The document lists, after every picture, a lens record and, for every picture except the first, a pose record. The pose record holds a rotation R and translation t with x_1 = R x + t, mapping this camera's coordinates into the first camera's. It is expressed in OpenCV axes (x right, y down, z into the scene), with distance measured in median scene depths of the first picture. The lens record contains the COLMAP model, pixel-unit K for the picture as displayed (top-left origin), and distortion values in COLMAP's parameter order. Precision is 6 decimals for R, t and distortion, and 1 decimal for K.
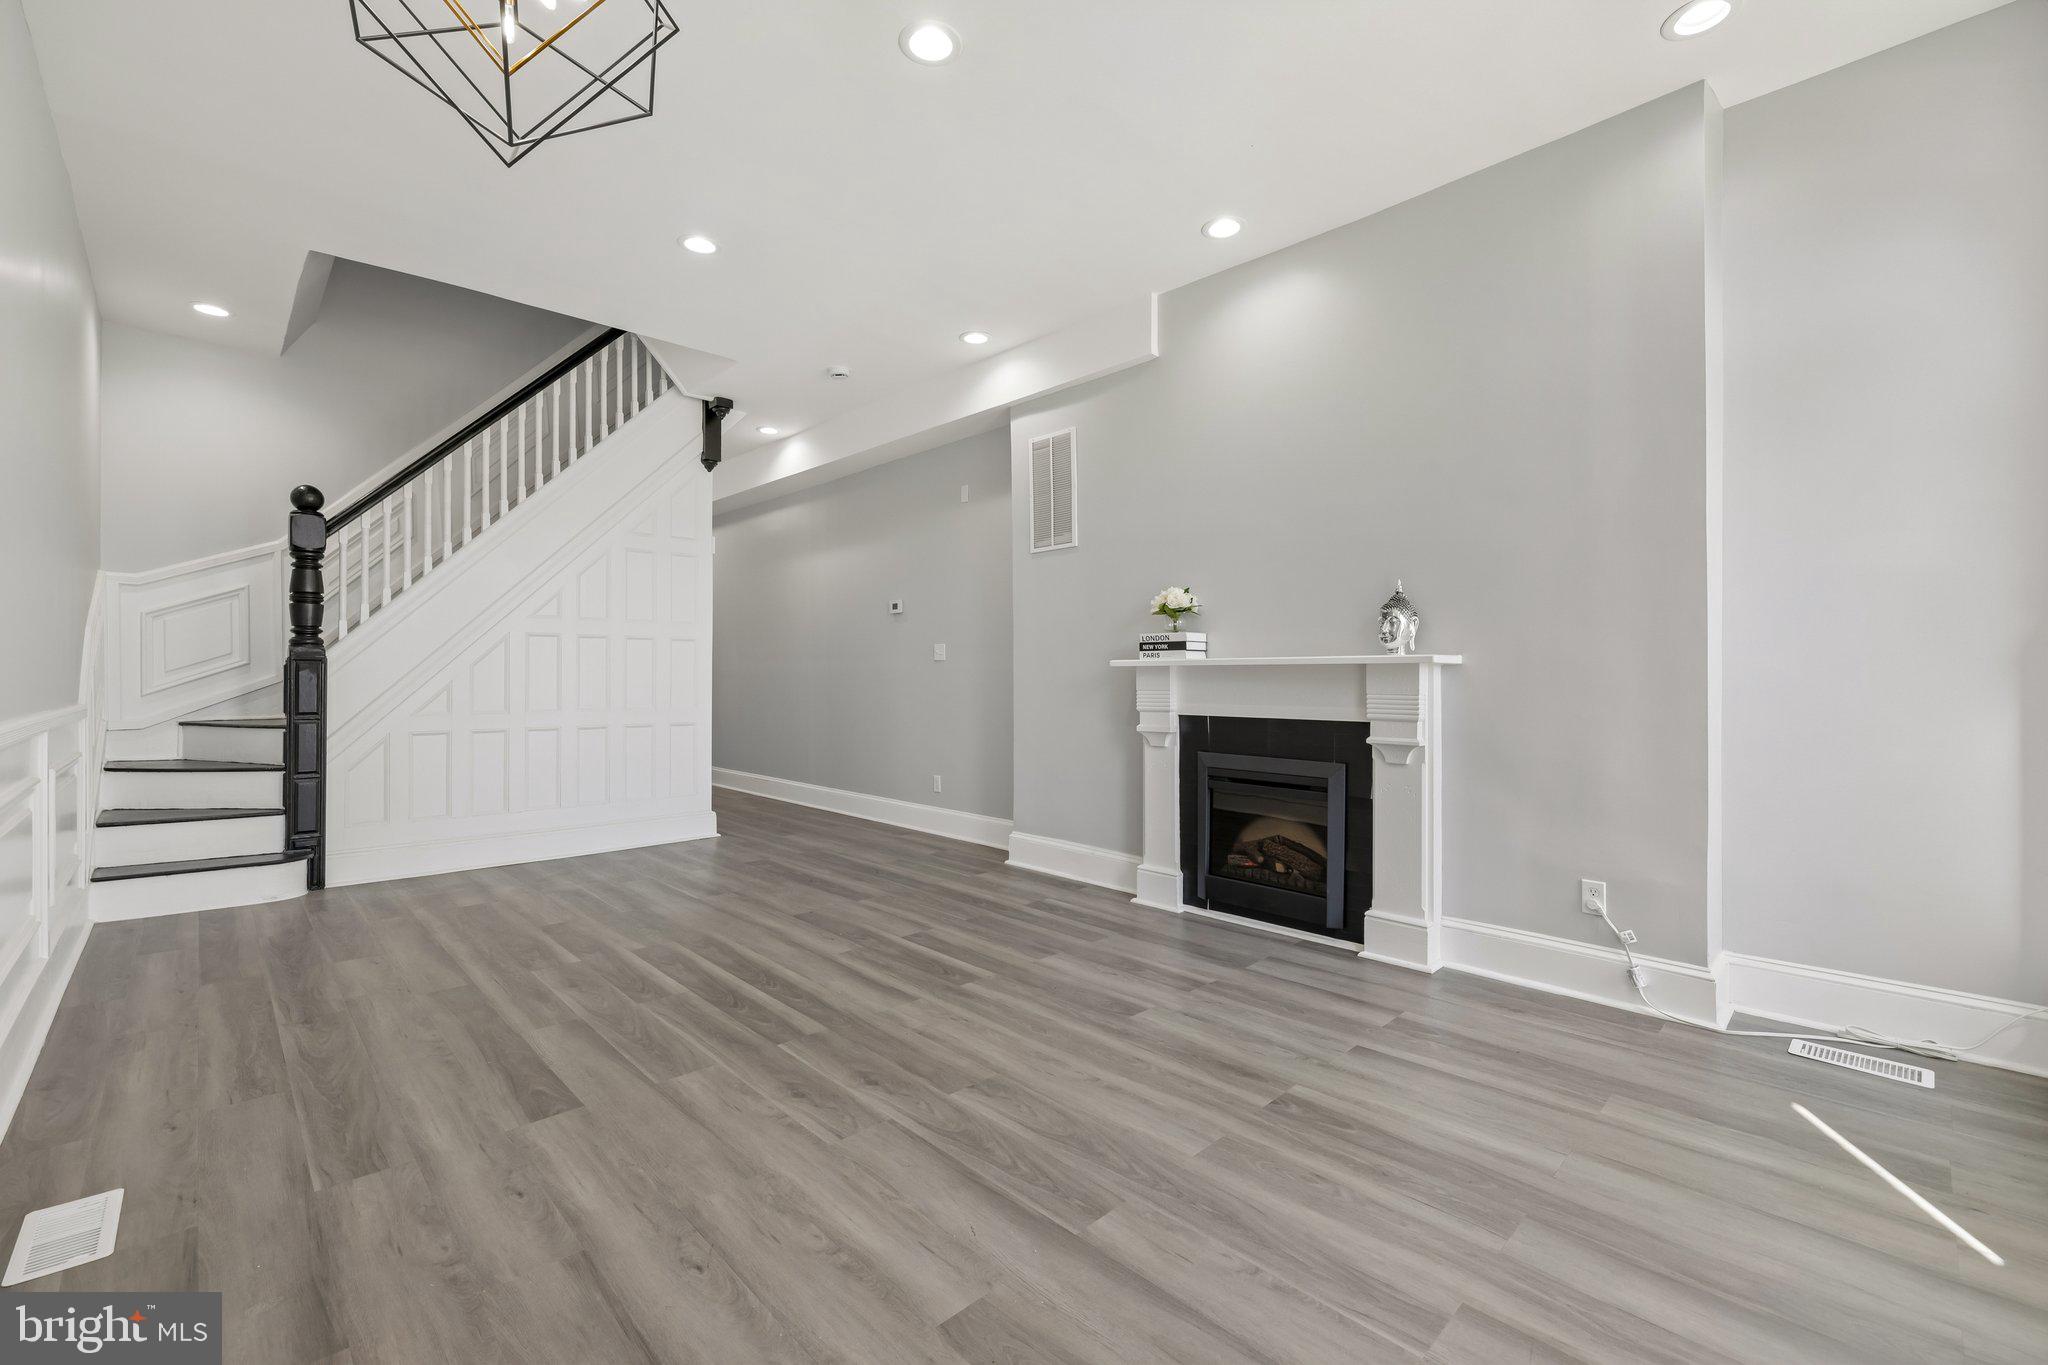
lens RADIAL K [[862.1, 0, 1013.9], [0, 862.1, 669.4], [0, 0, 1]] dist [0.001345, -0.000025]
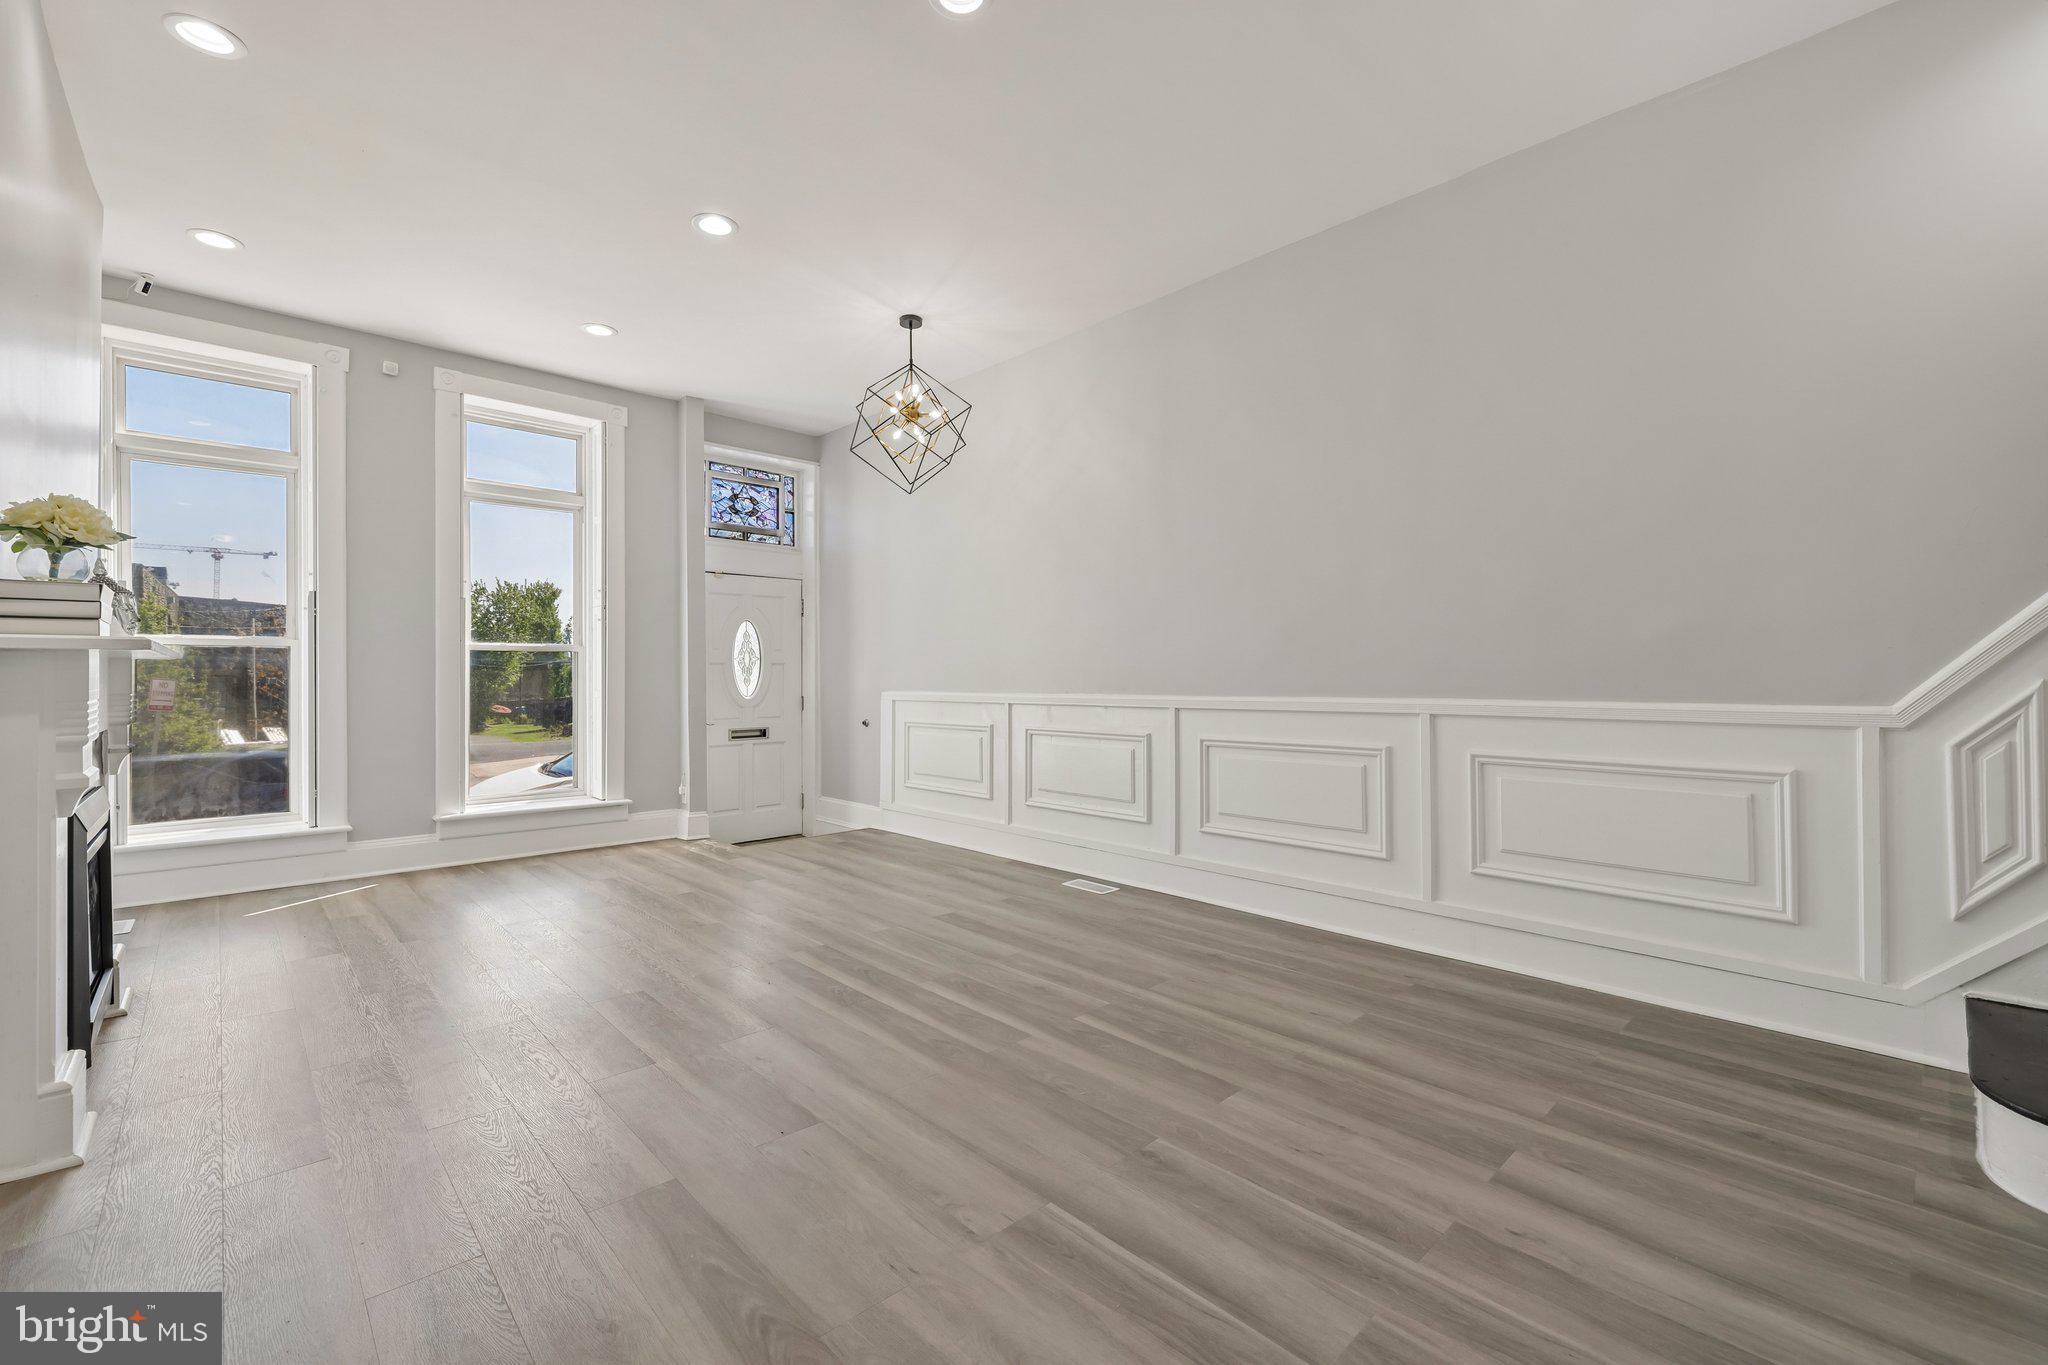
lens RADIAL K [[855.3, 0, 1019.0], [0, 855.3, 669.5], [0, 0, 1]] dist [-0.003029, -0.000353]
pose [[-0.999984, 0.003159, 0.004746, -0.432373], [0.003103, 0.999926, -0.011727, 0.015855], [-0.004783, -0.011712, -0.999920, 1.725197]]
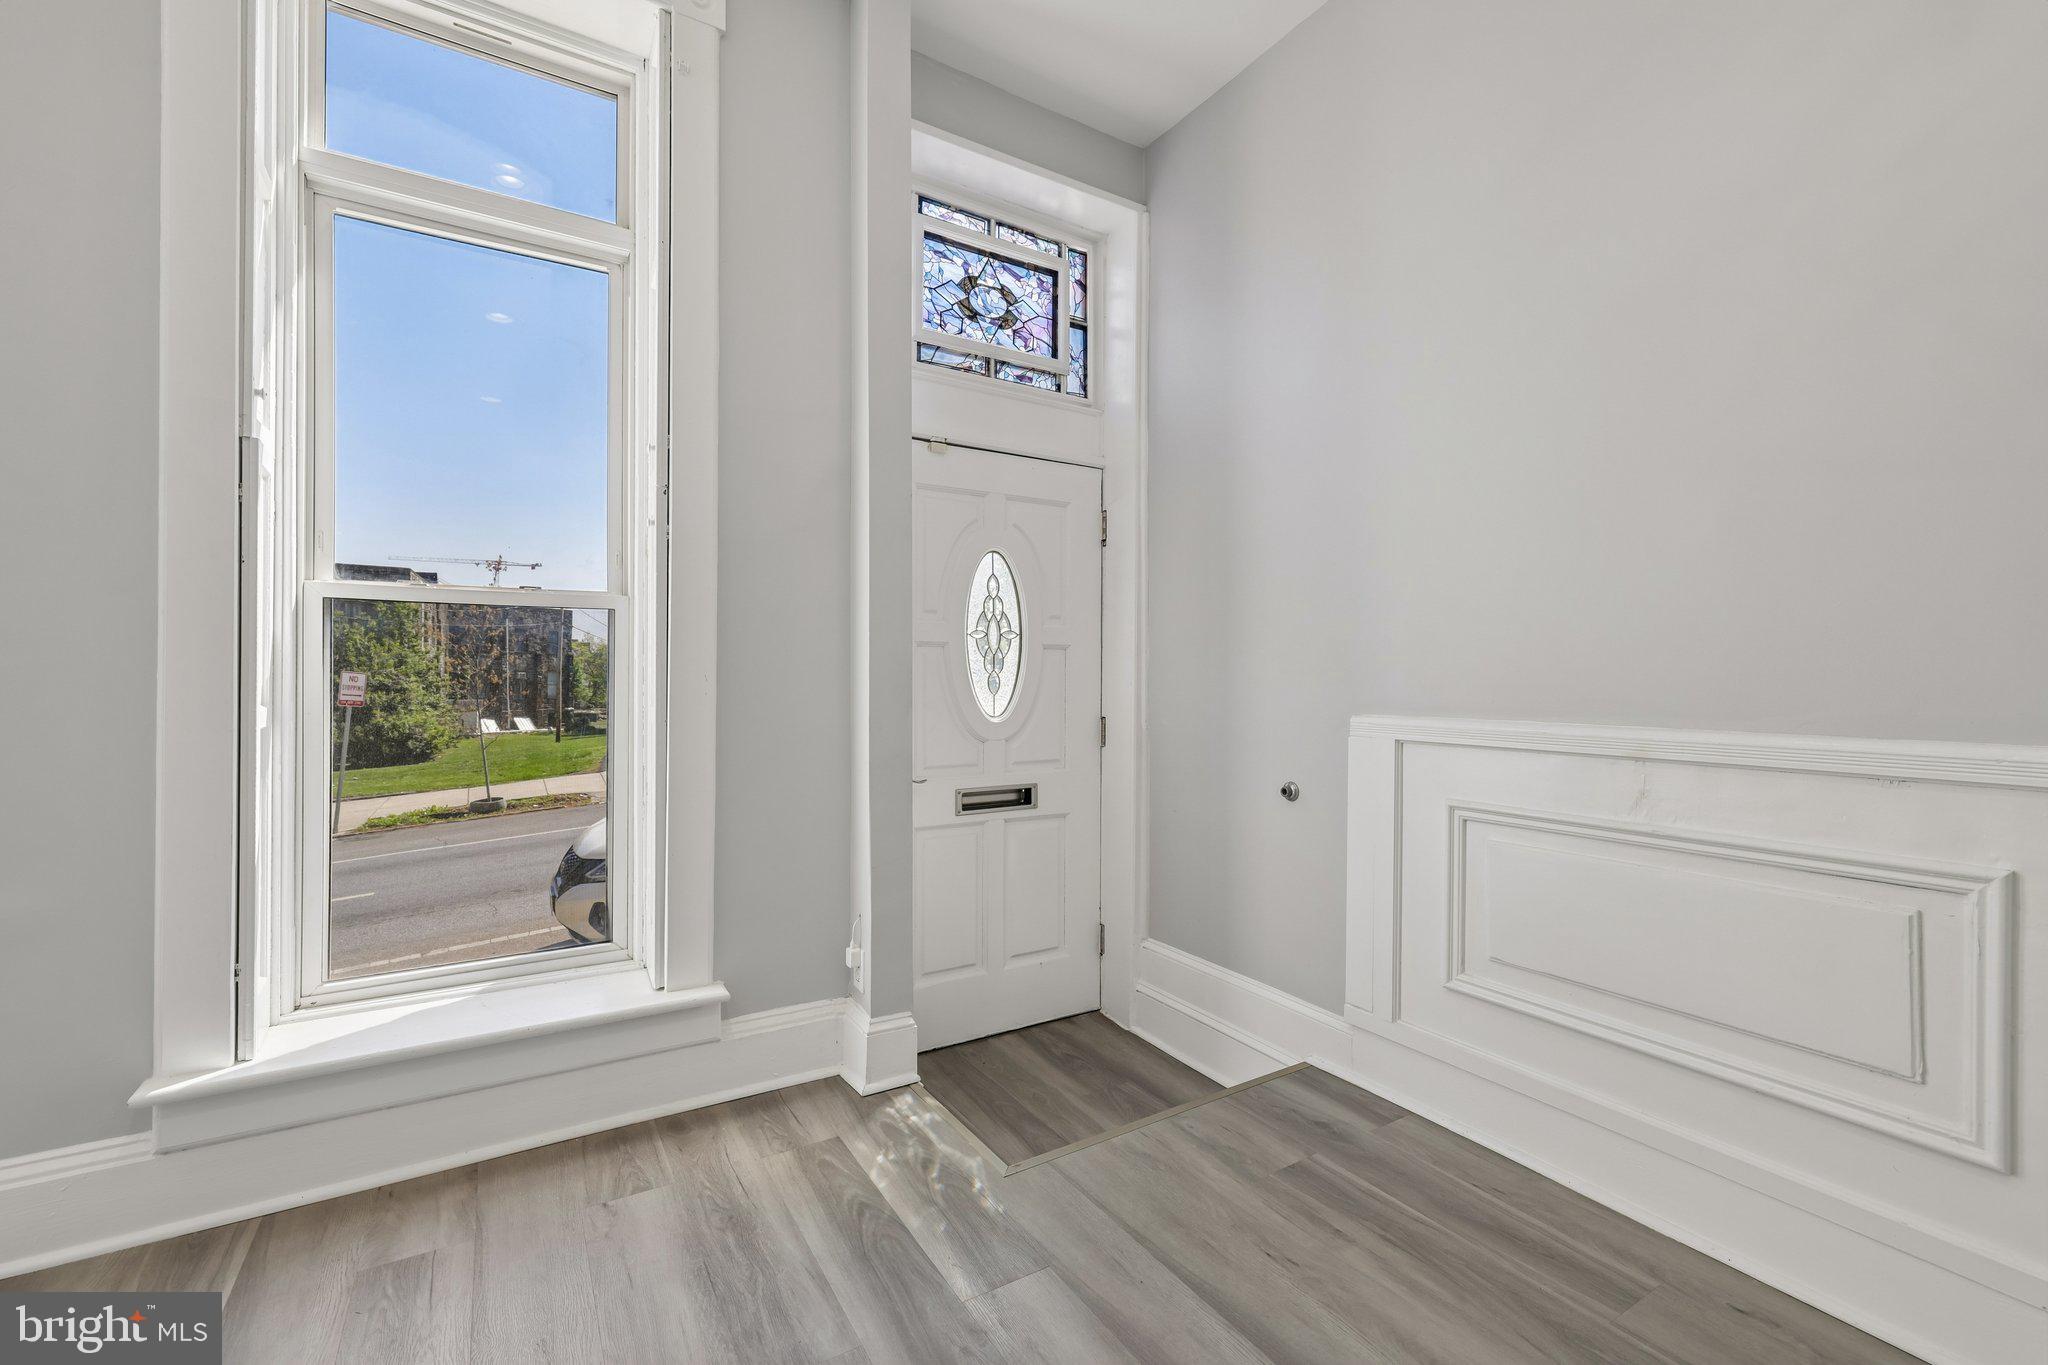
lens RADIAL K [[855.3, 0, 1019.0], [0, 855.3, 669.5], [0, 0, 1]] dist [-0.003029, -0.000353]
pose [[-0.977123, -0.002392, 0.212663, -0.038549], [-0.004813, 0.999929, -0.010867, 0.012896], [-0.212622, -0.011642, -0.977065, 0.697536]]
